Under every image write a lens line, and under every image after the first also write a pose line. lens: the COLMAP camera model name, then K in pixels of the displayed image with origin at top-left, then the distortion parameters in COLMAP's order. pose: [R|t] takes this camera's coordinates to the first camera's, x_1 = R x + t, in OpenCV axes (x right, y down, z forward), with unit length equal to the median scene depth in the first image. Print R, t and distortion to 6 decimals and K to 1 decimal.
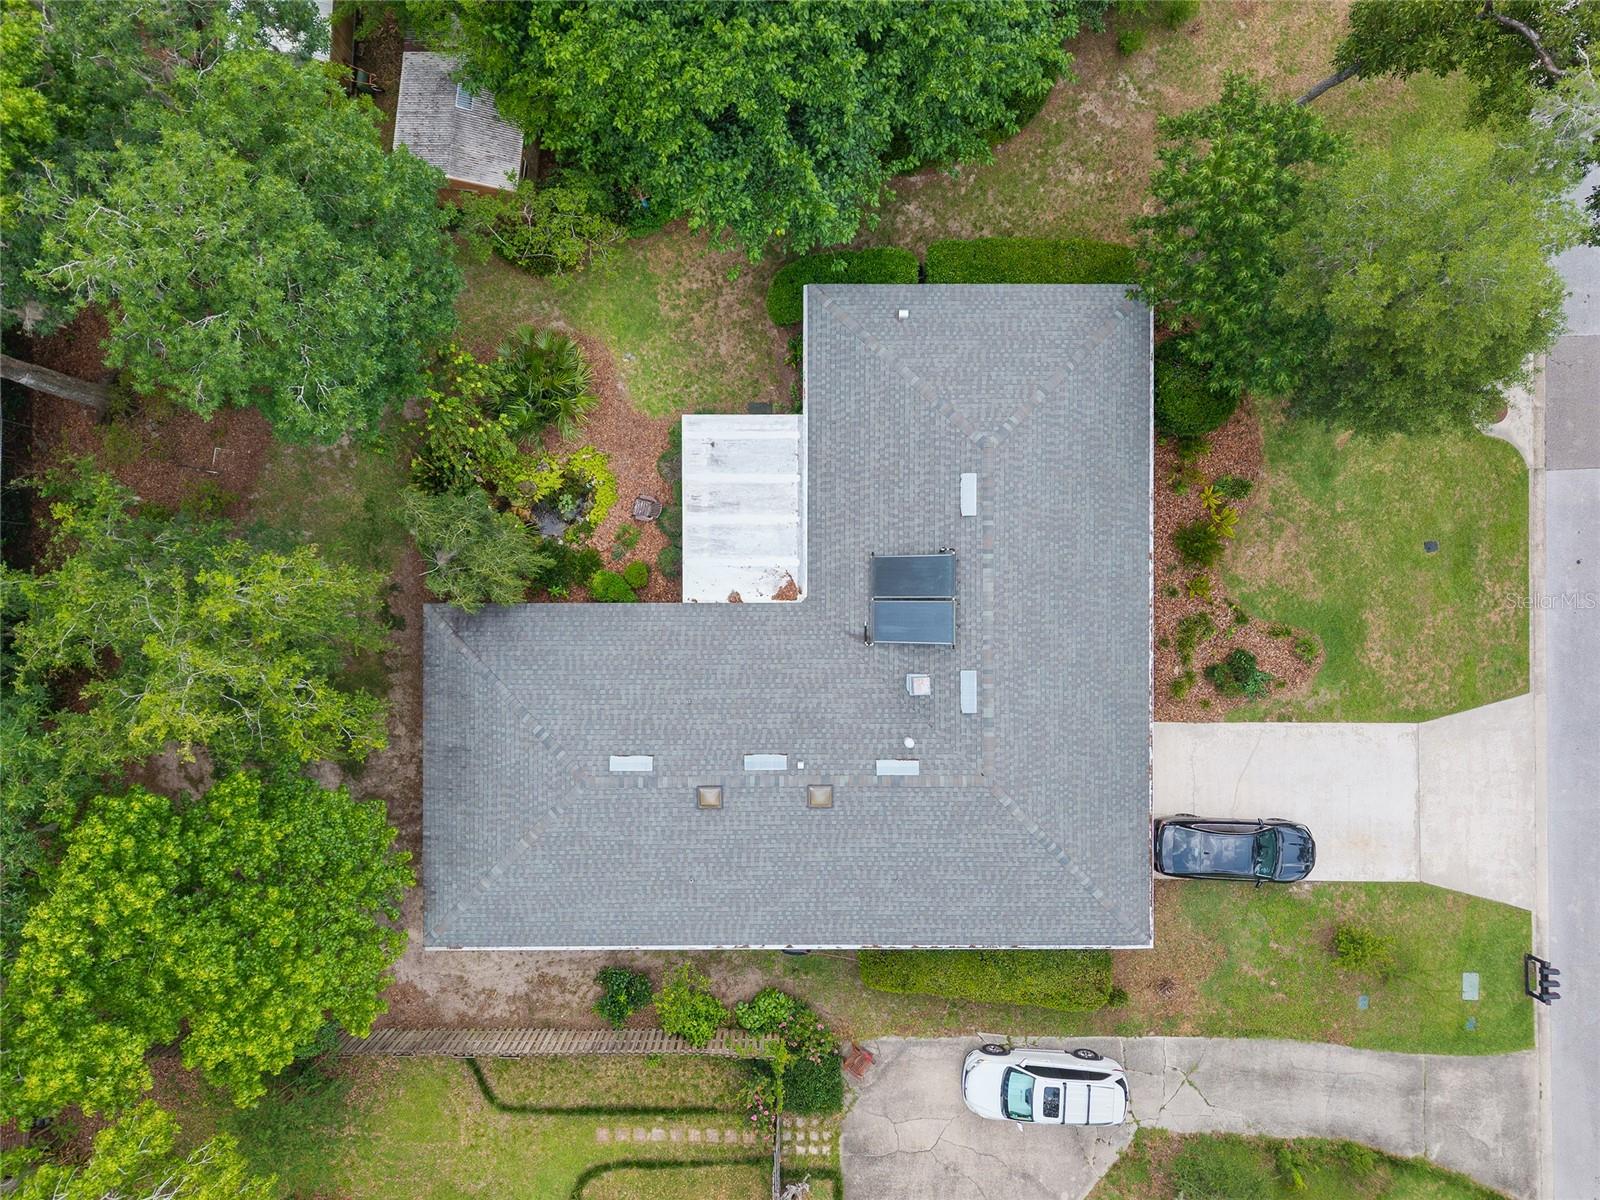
lens RADIAL K [[1089.7, 0, 800.0], [0, 1089.7, 600.0], [0, 0, 1]] dist [0.002030, -0.006988]
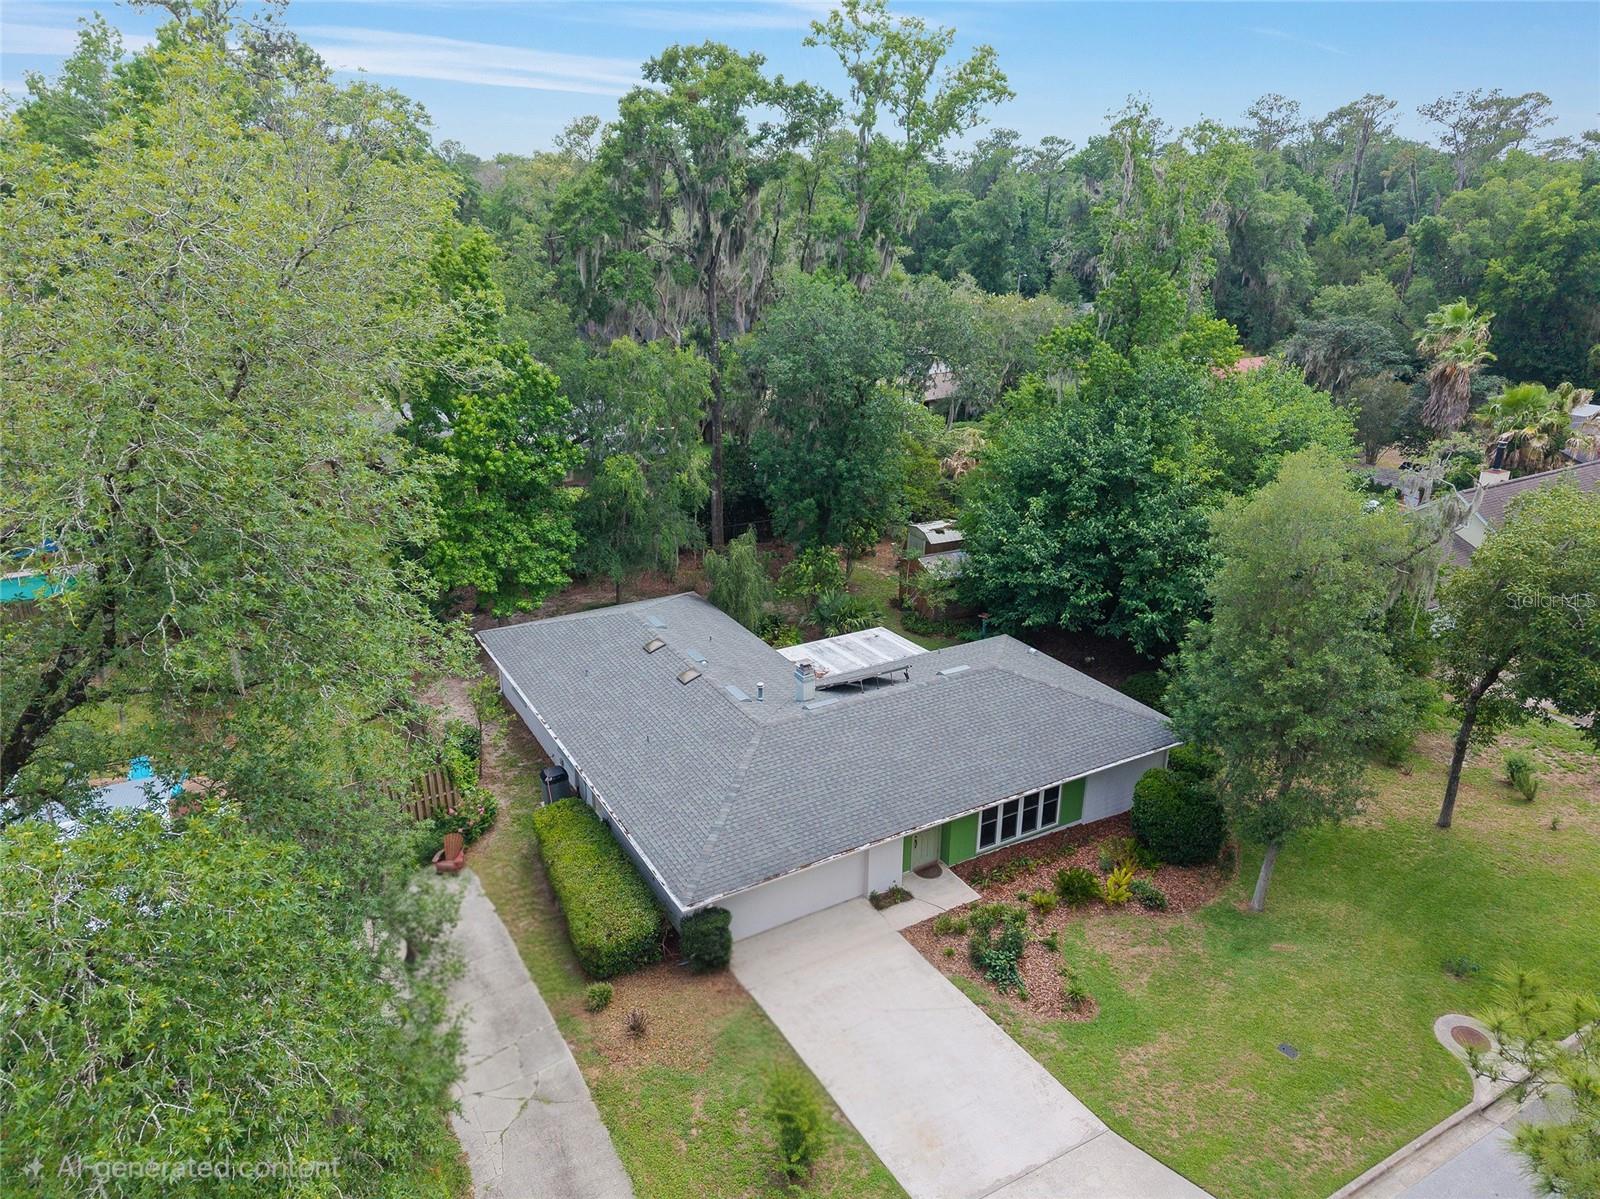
lens RADIAL K [[1089.7, 0, 800.0], [0, 1089.7, 599.5], [0, 0, 1]] dist [0.002030, -0.006988]
pose [[0.499293, 0.297477, -0.813765, 0.953092], [-0.866409, 0.178520, -0.466333, 0.566710], [0.006550, 0.937890, 0.346871, 0.425917]]
